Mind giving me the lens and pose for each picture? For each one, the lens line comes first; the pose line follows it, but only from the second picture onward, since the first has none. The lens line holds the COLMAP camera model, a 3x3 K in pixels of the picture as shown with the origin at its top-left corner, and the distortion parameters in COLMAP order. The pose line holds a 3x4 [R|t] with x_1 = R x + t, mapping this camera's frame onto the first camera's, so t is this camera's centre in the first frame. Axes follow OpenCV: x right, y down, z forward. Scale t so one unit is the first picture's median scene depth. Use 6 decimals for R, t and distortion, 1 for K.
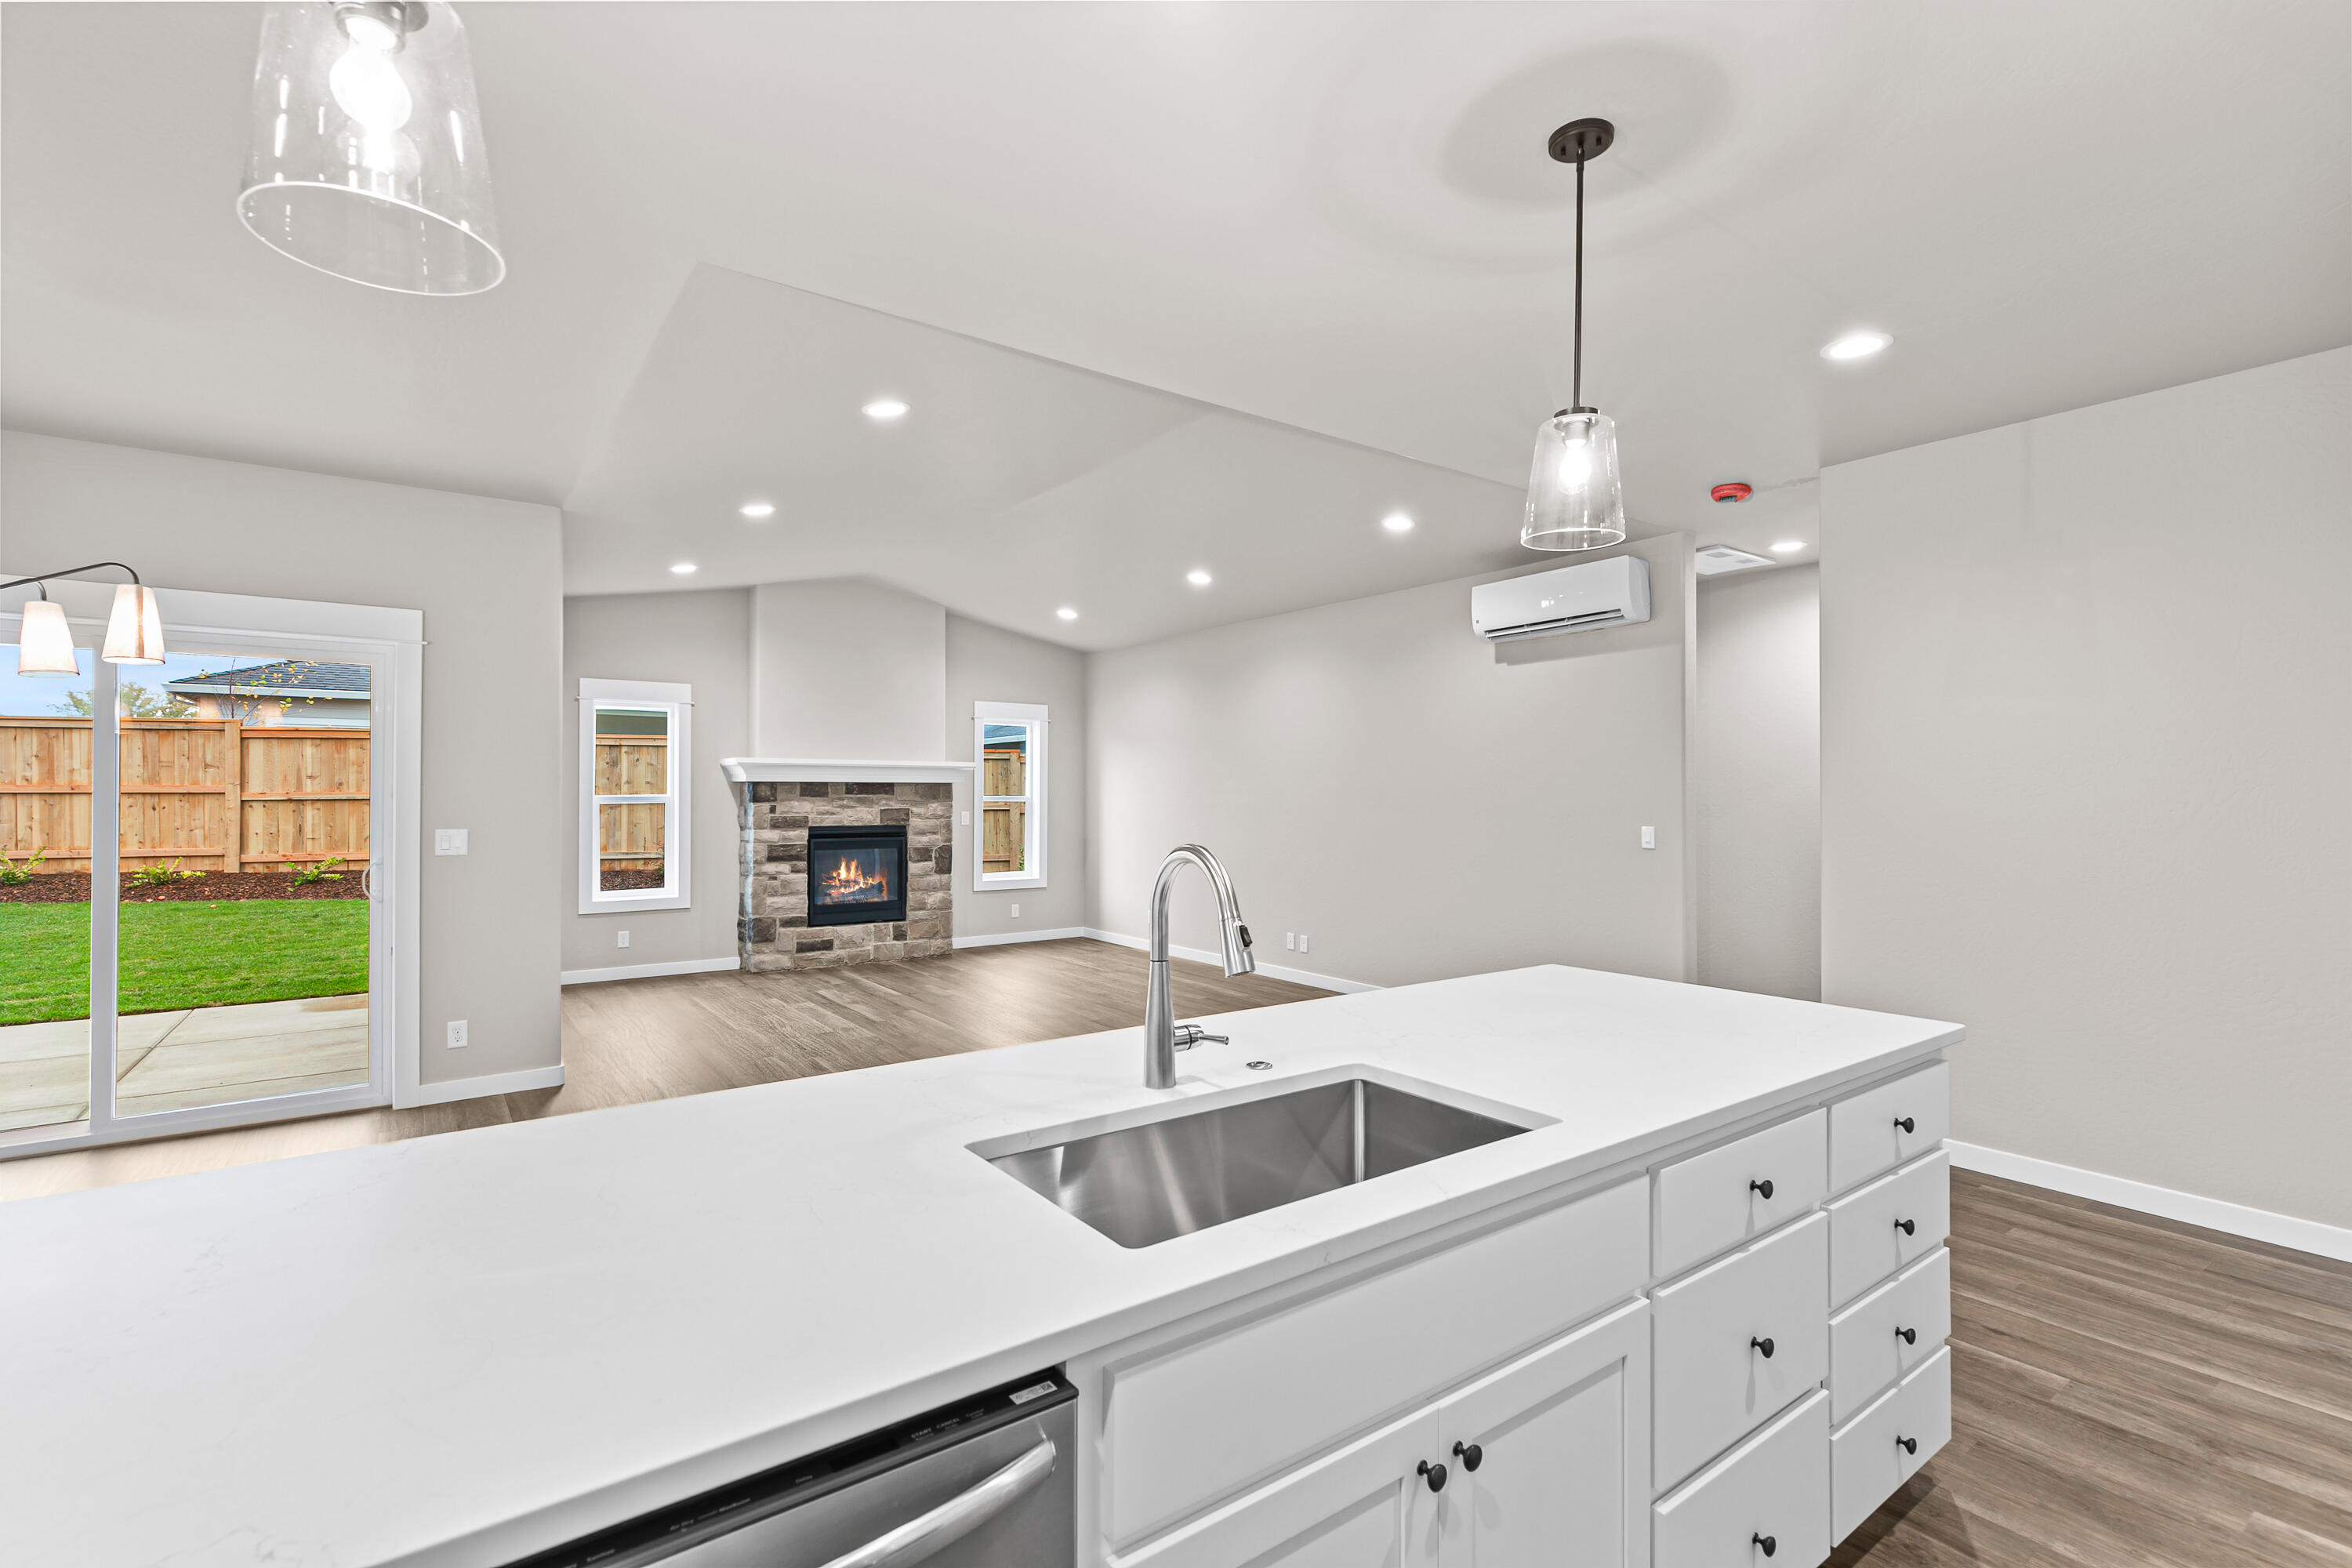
lens RADIAL K [[1078.5, 0, 1184.0], [0, 1078.5, 794.2], [0, 0, 1]] dist [0.007643, -0.001365]
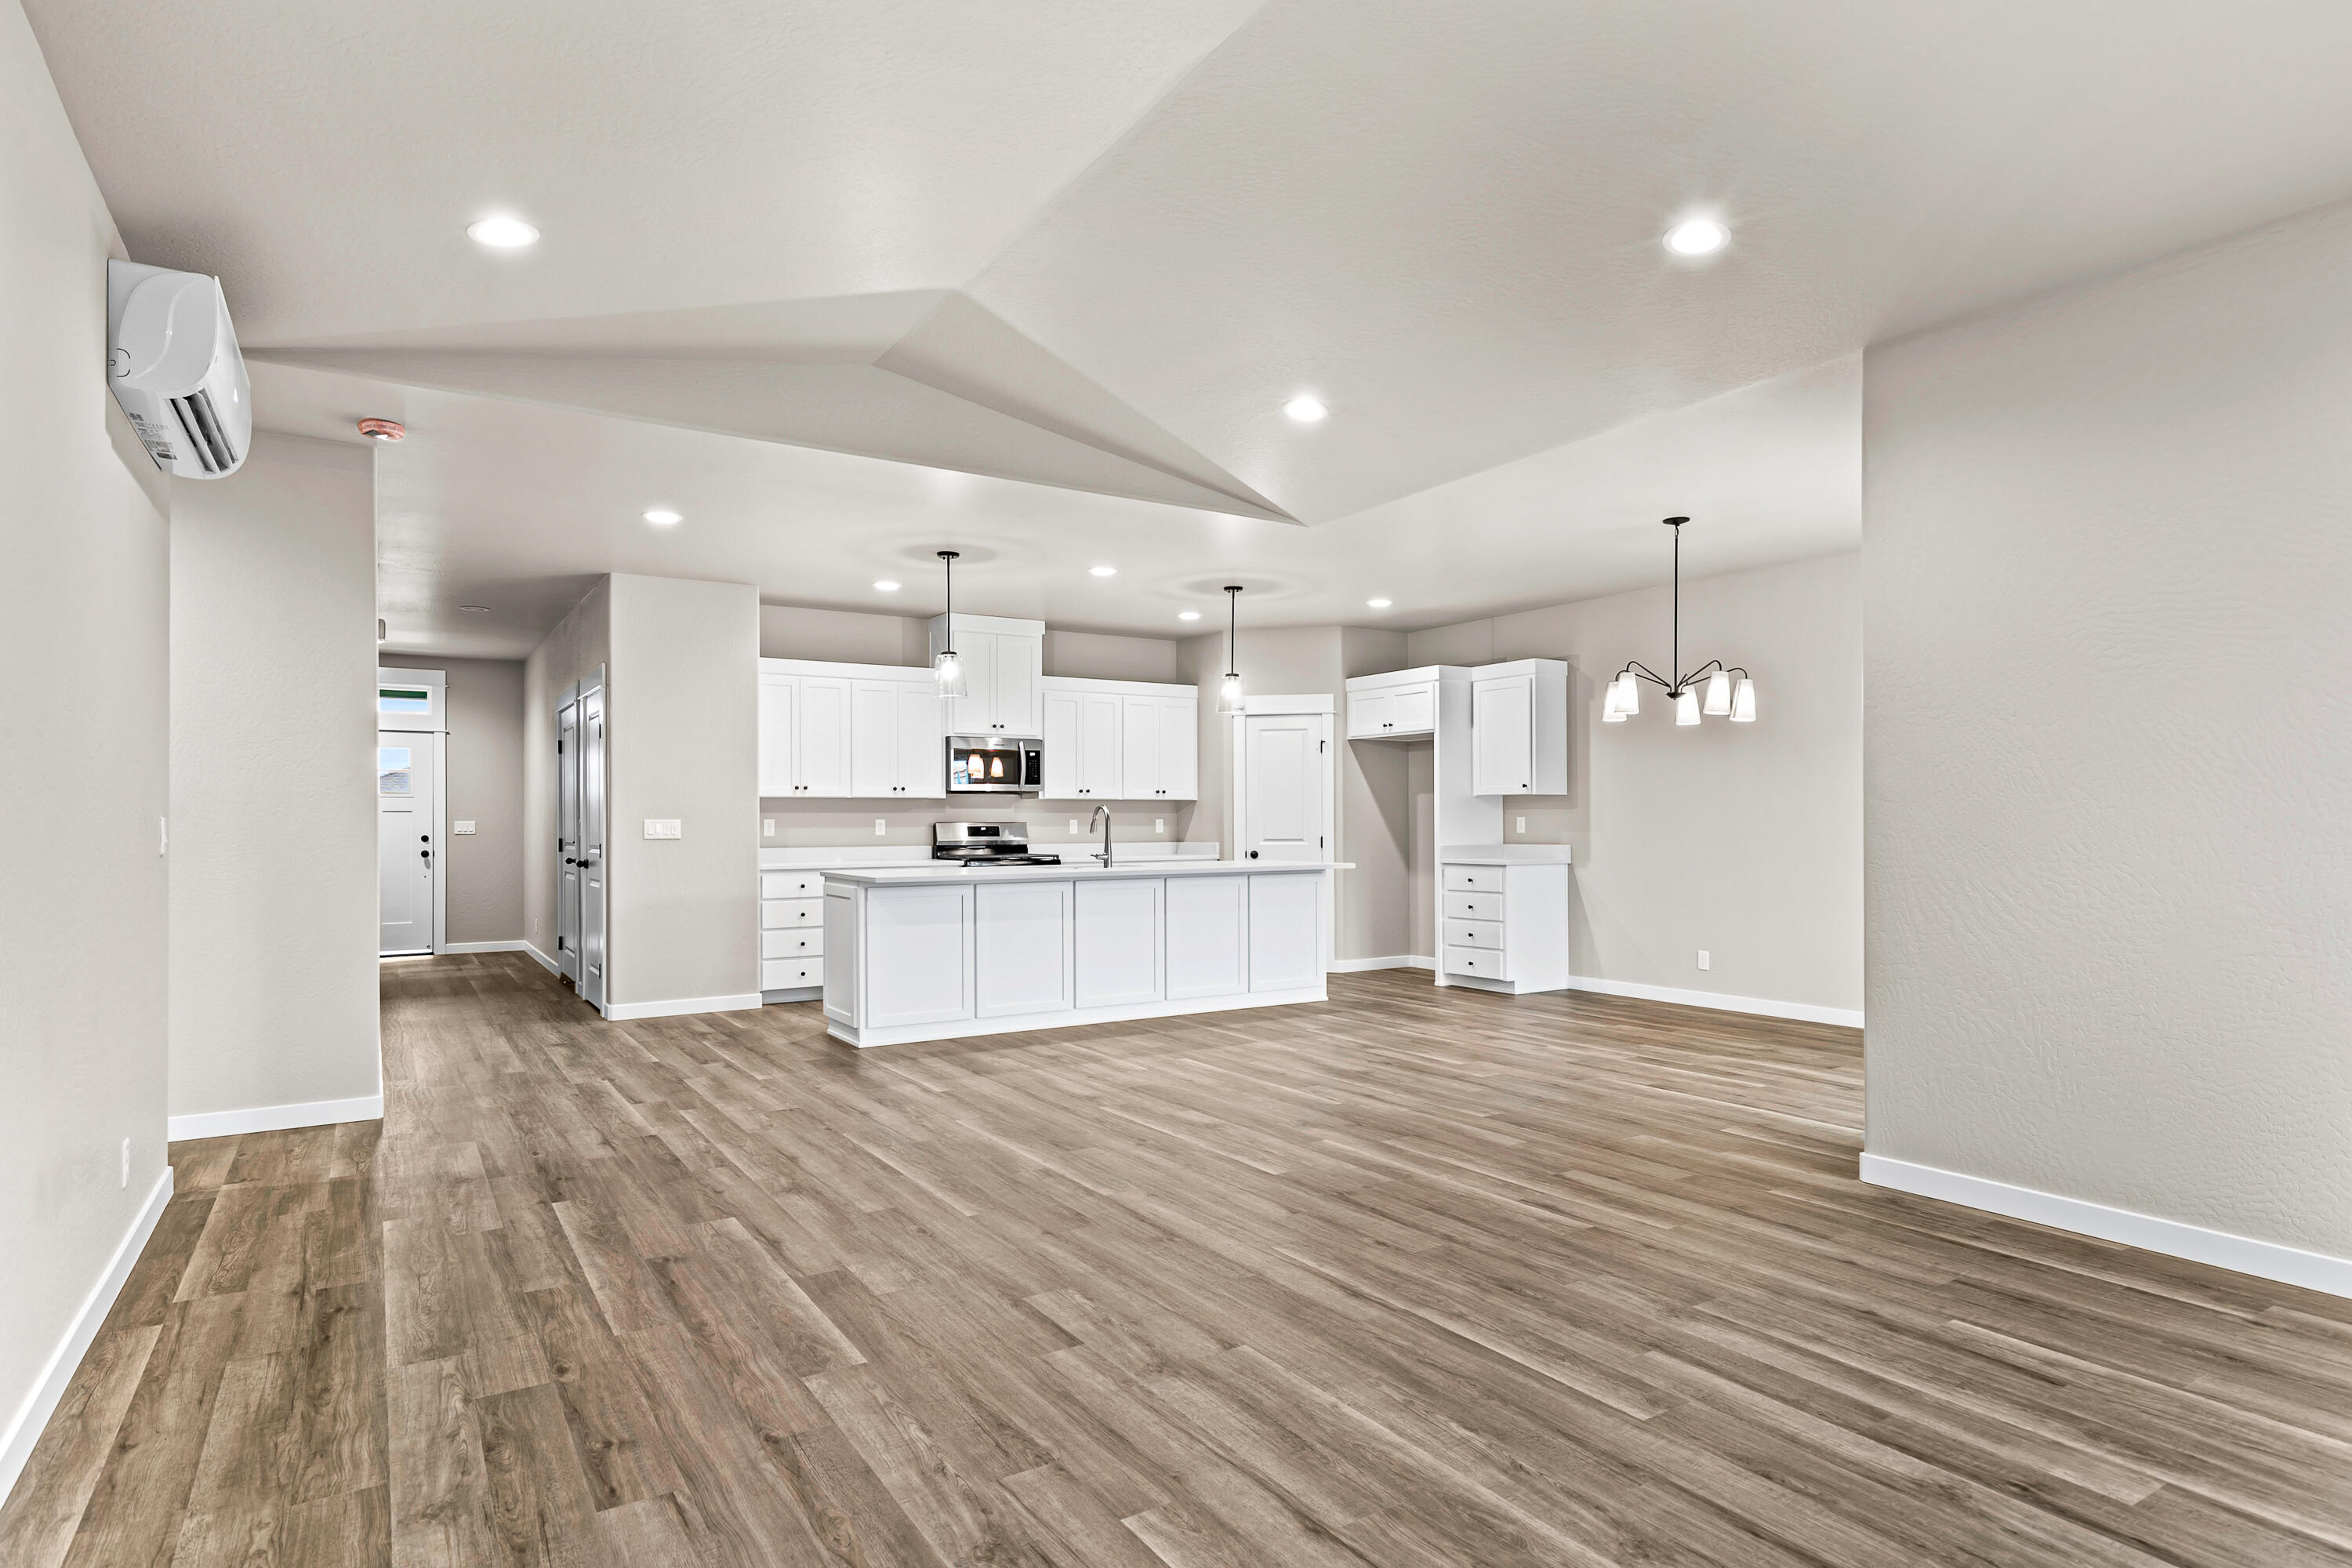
lens RADIAL K [[1246.8, 0, 1164.2], [0, 1246.8, 815.4], [0, 0, 1]] dist [-0.004233, 0.000185]
pose [[-0.997068, 0.002470, 0.076481, -0.117100], [0.002154, 0.999989, -0.004213, 0.022367], [-0.076491, -0.004036, -0.997062, 1.126077]]
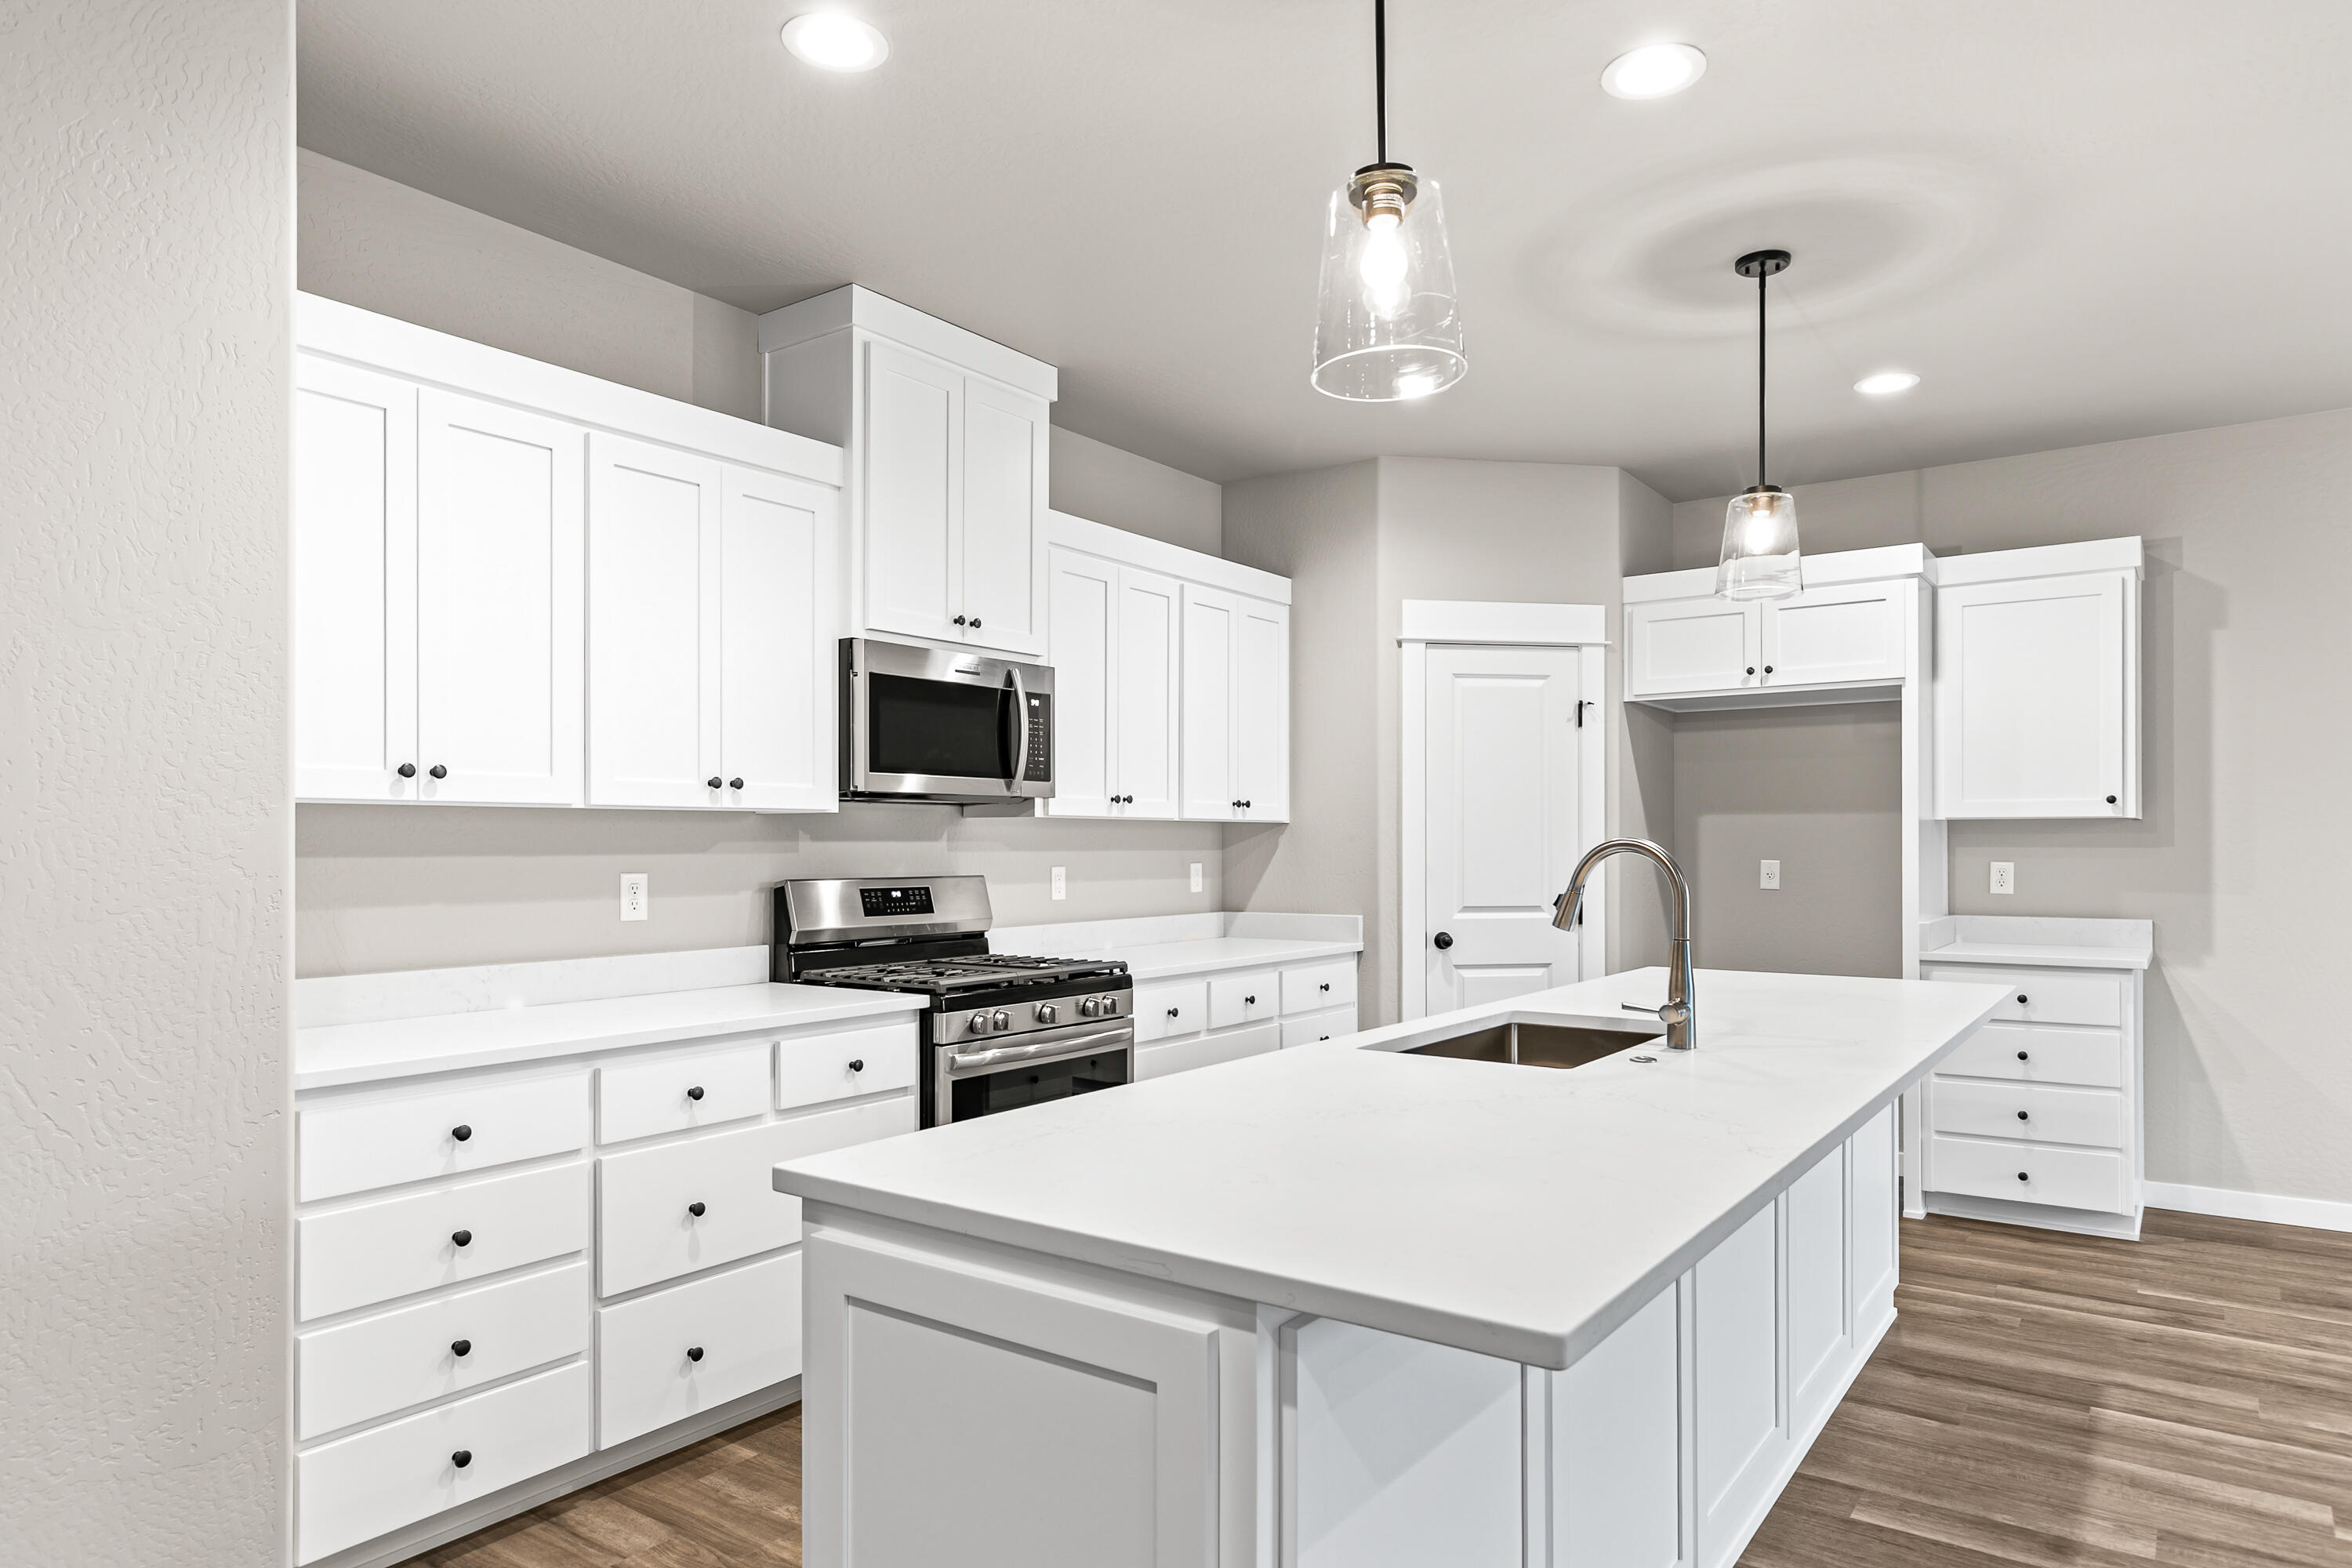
lens RADIAL K [[1395.5, 0, 1182.5], [0, 1395.5, 846.0], [0, 0, 1]] dist [0.003710, -0.000492]
pose [[-0.952941, 0.000352, -0.303156, 0.197343], [-0.000200, 0.999998, 0.001789, 0.011272], [0.303156, 0.001765, -0.952939, 0.474626]]
